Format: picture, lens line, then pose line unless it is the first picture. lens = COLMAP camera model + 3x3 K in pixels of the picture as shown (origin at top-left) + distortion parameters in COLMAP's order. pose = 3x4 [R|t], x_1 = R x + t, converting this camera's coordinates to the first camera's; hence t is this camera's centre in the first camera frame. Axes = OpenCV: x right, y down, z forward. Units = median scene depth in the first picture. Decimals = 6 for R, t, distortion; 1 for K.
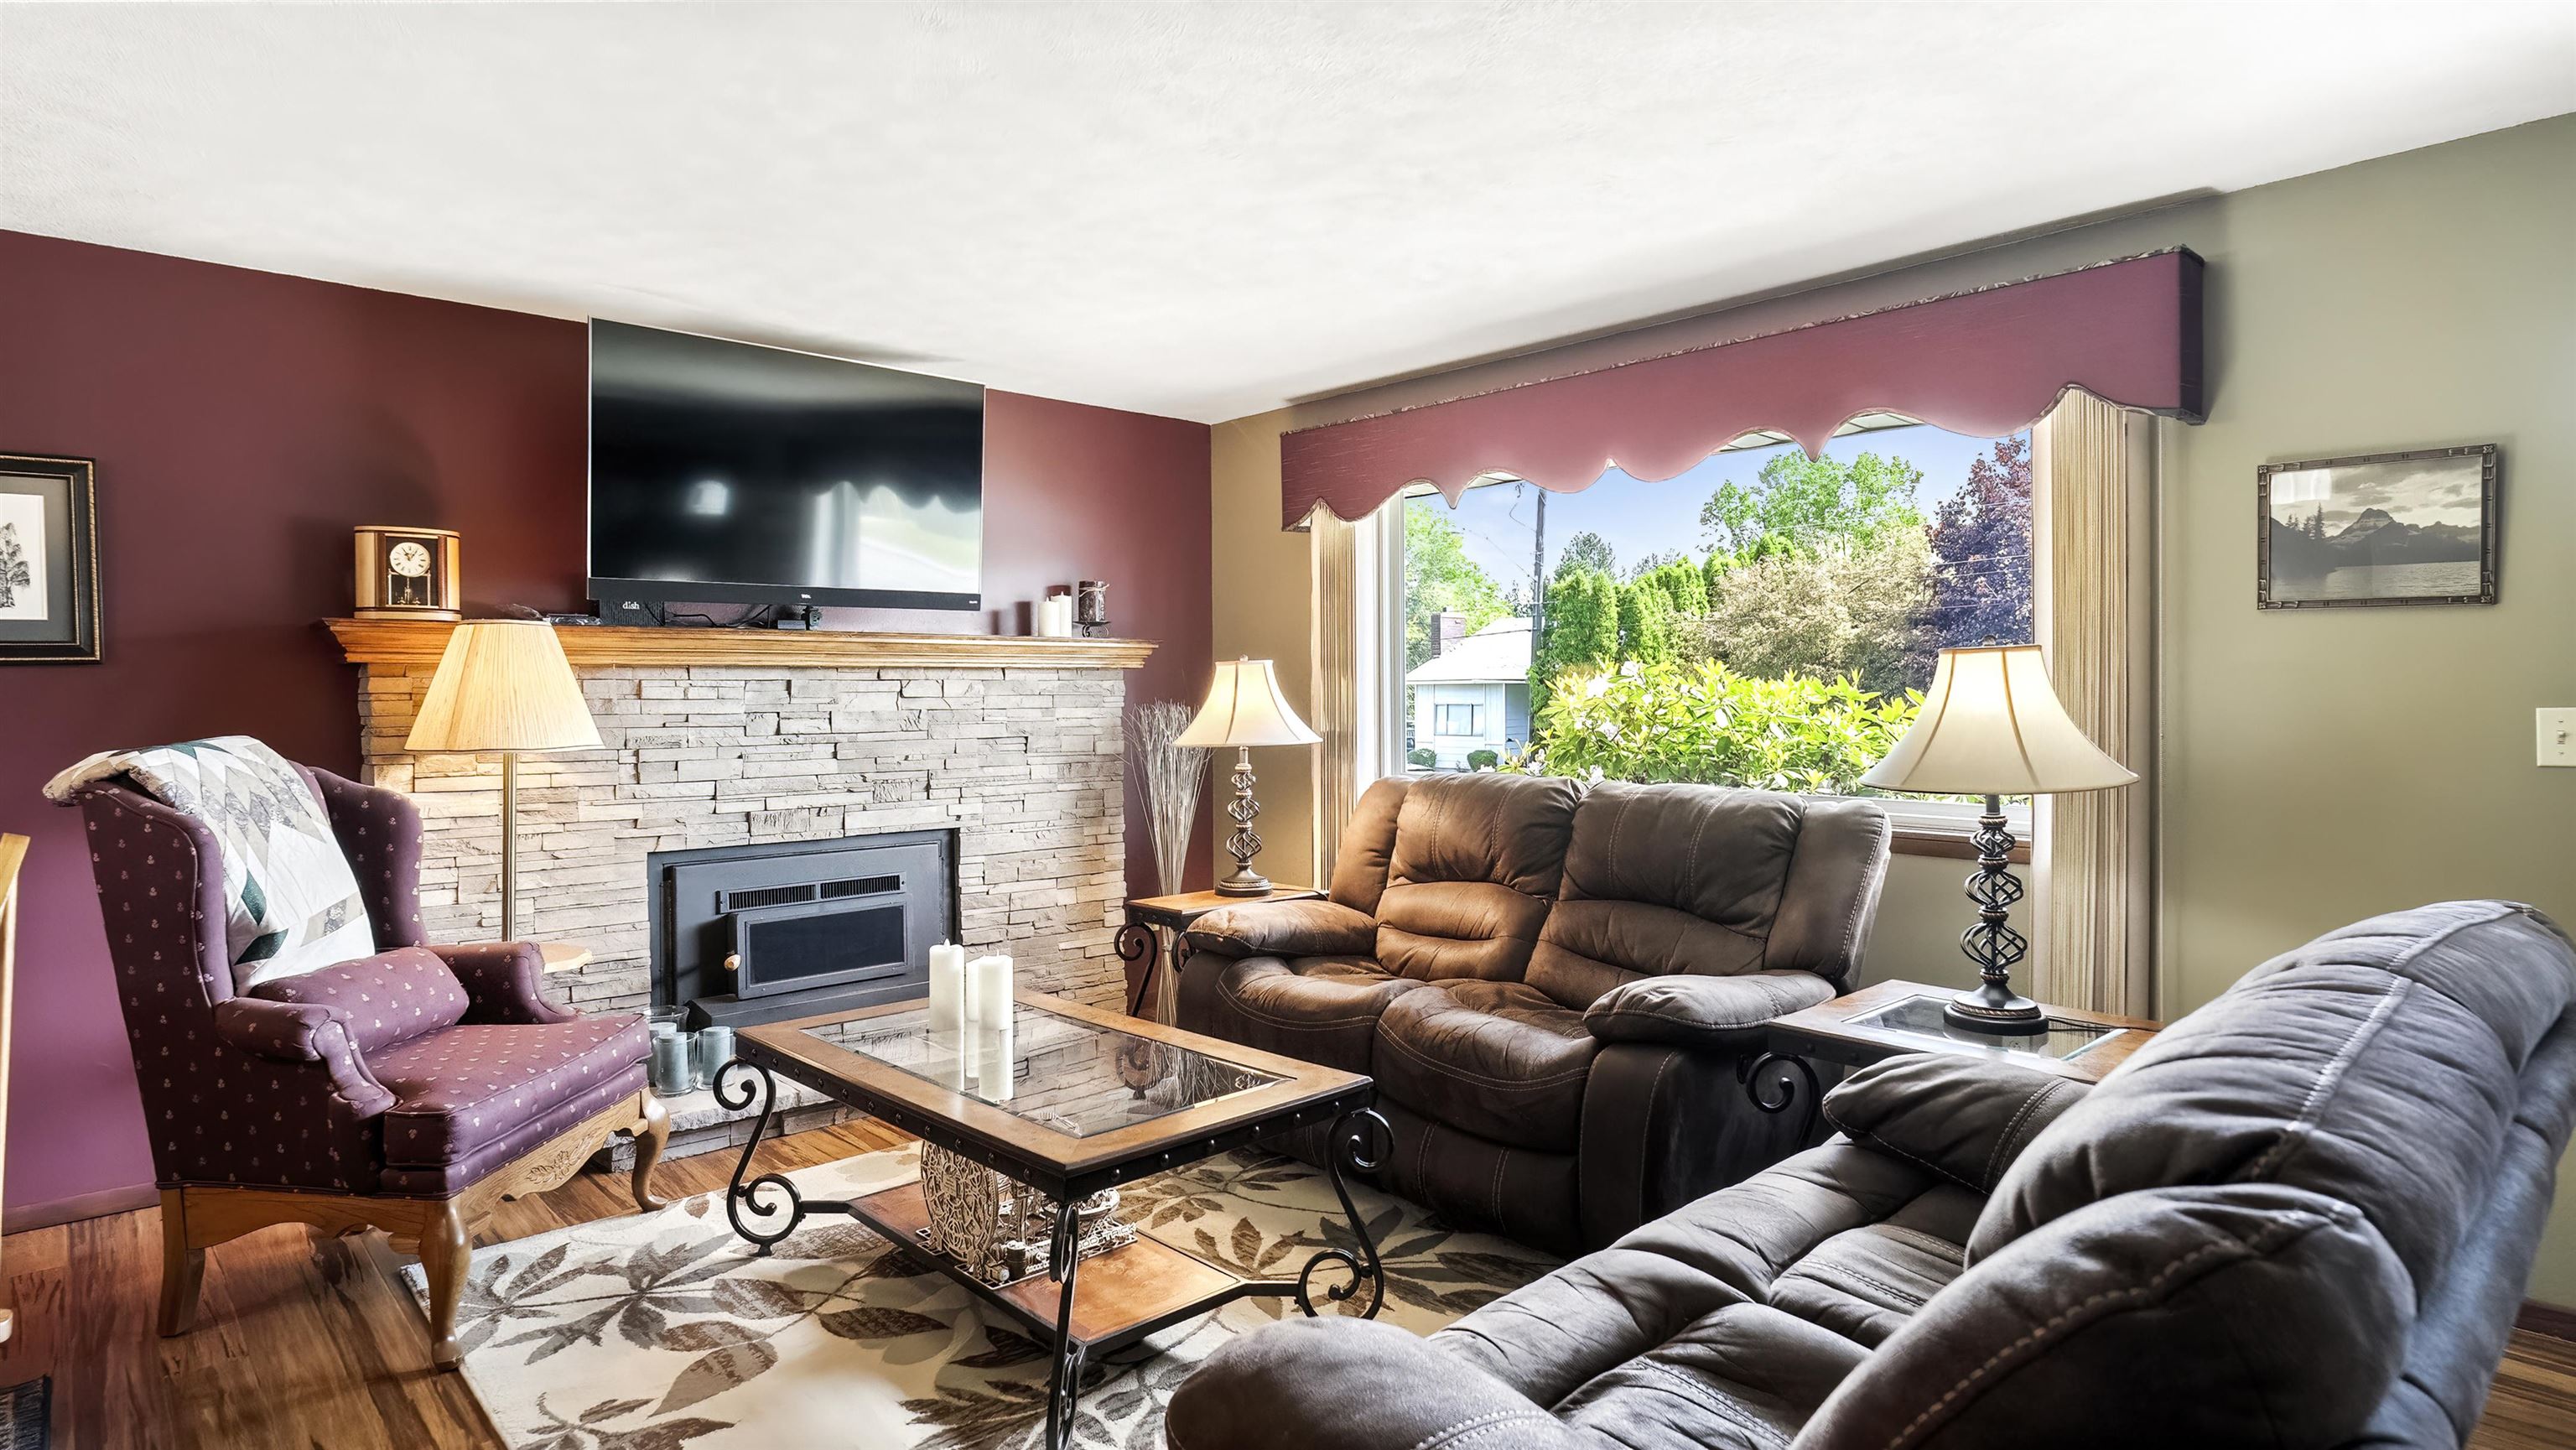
lens RADIAL K [[1372.6, 0, 1288.0], [0, 1372.6, 725.0], [0, 0, 1]] dist [-0.004653, -0.000696]
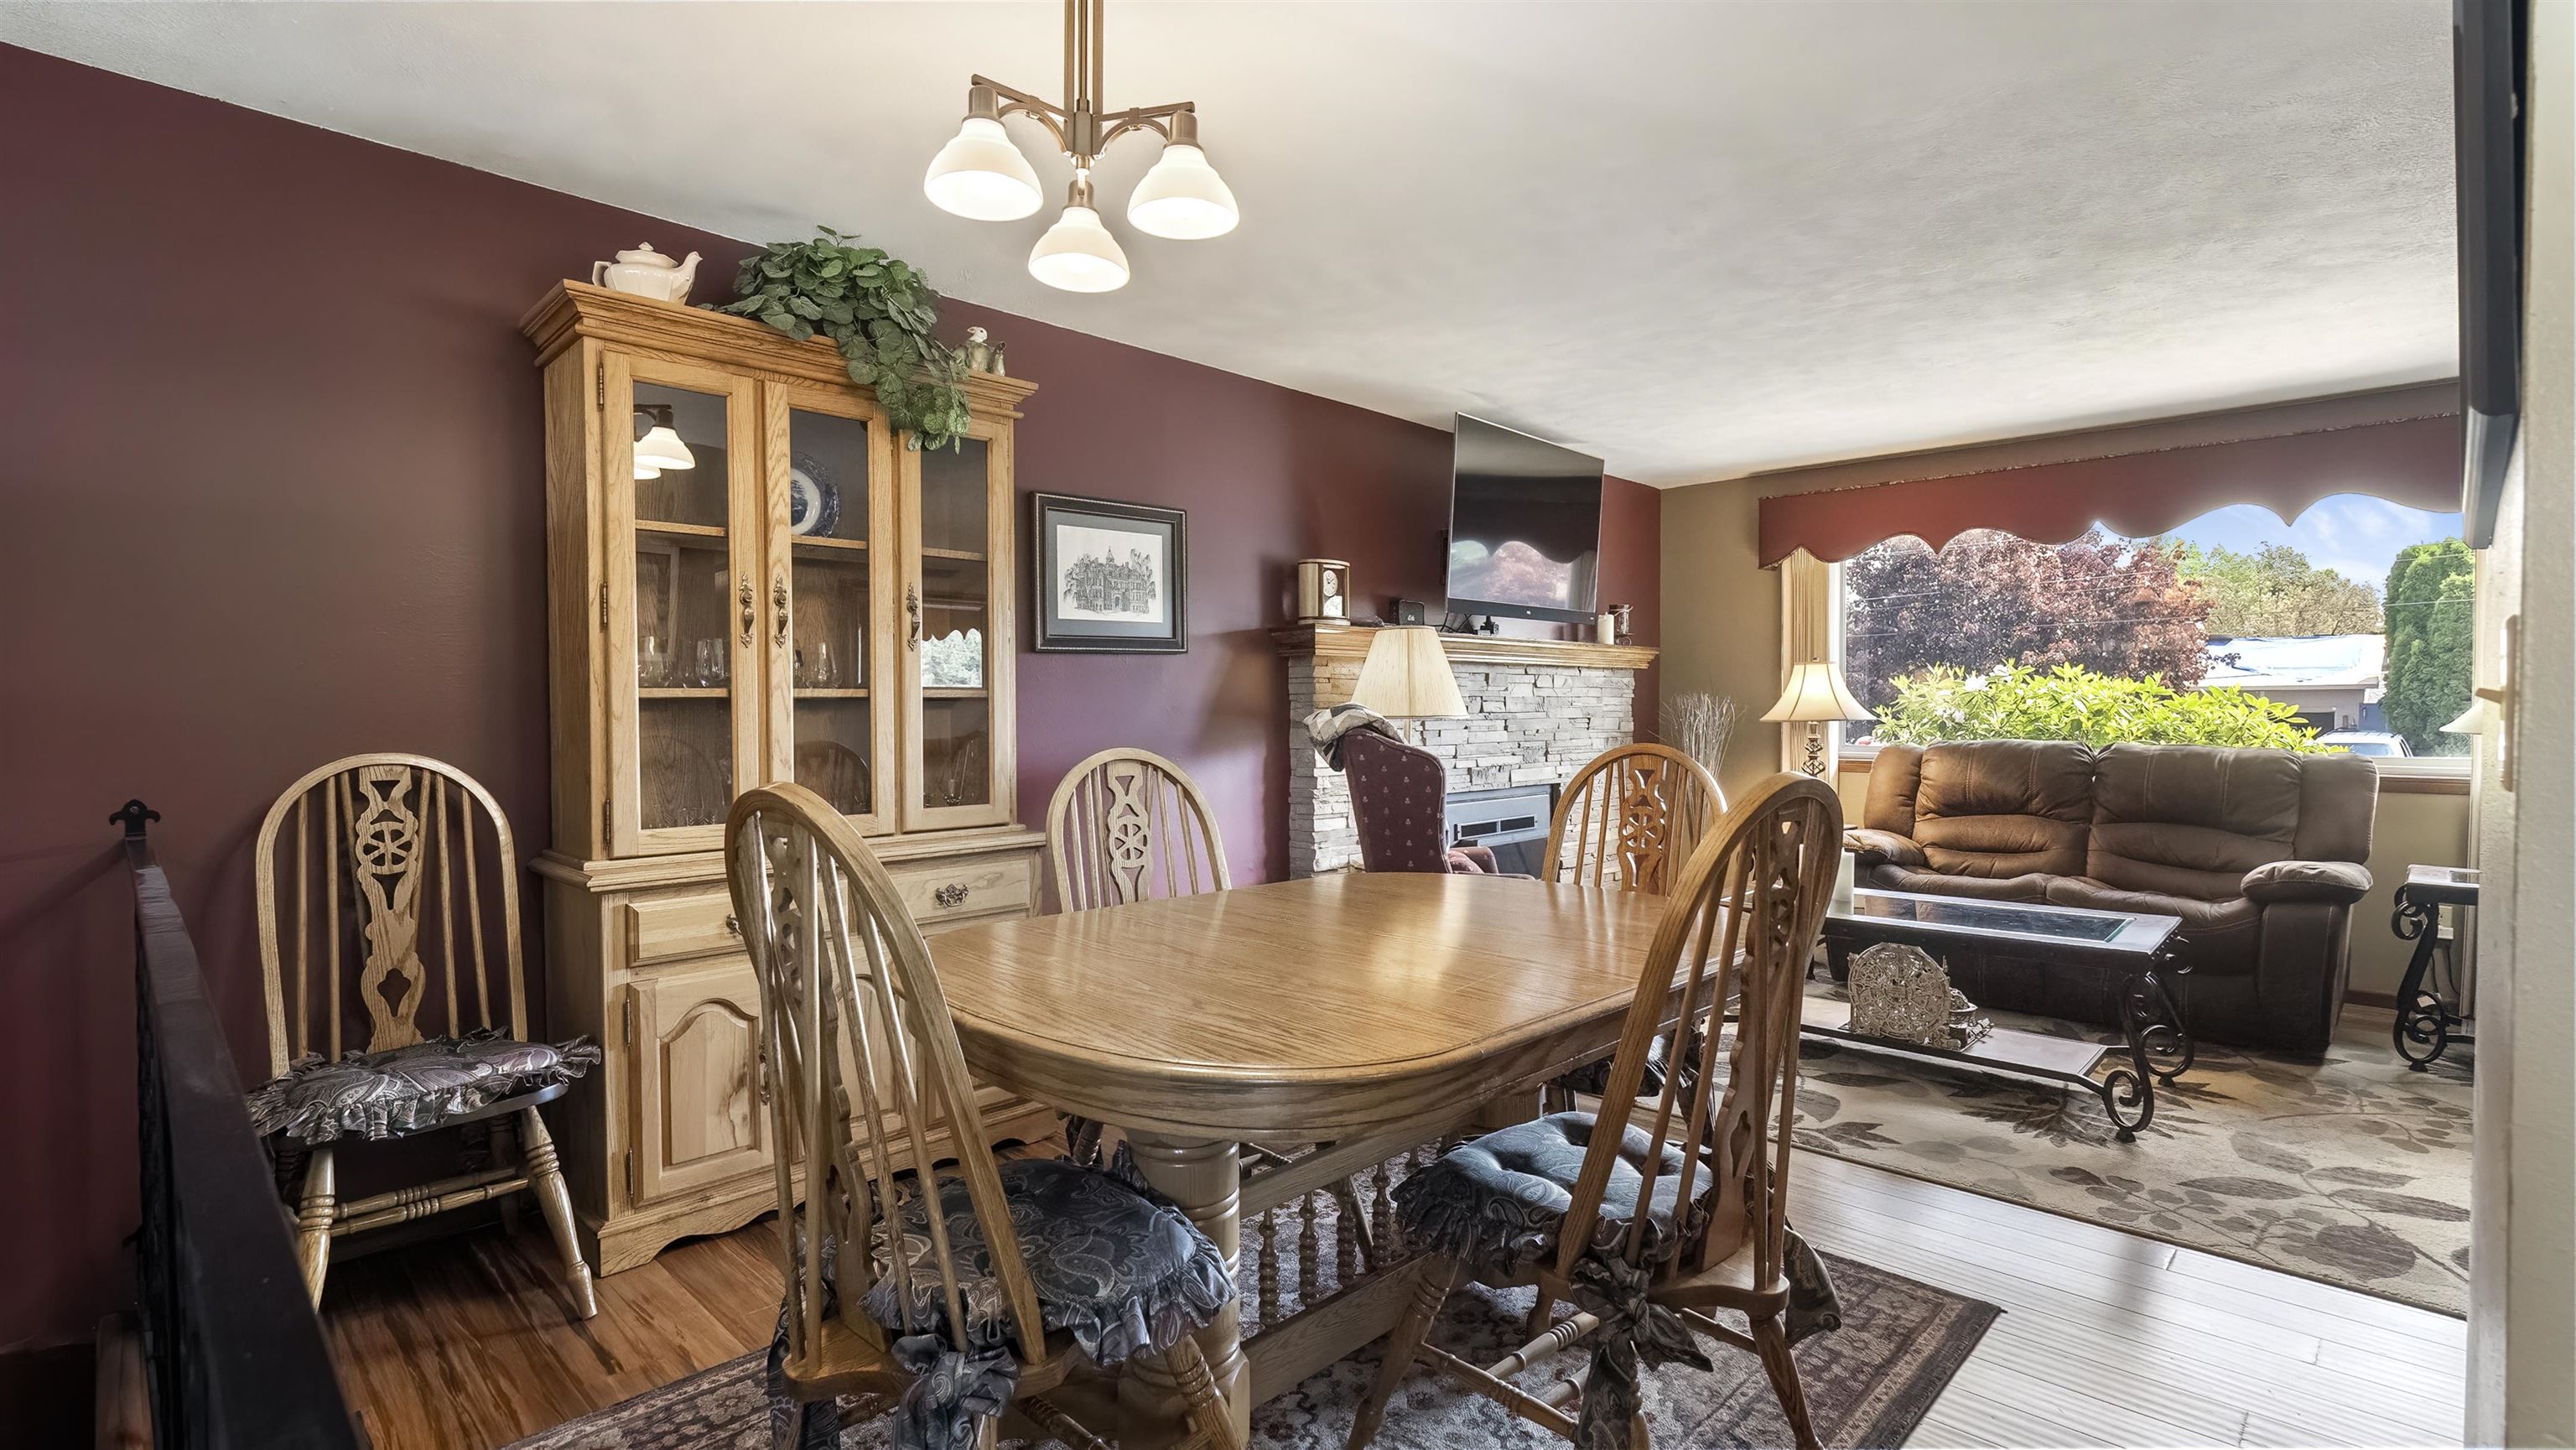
lens RADIAL K [[1198.3, 0, 1288.0], [0, 1198.3, 725.0], [0, 0, 1]] dist [0.000463, 0.000305]
pose [[0.998192, 0.003956, 0.059984, -0.674599], [-0.003414, 0.999952, -0.009136, 0.033270], [-0.060017, 0.008914, 0.998158, -0.207015]]
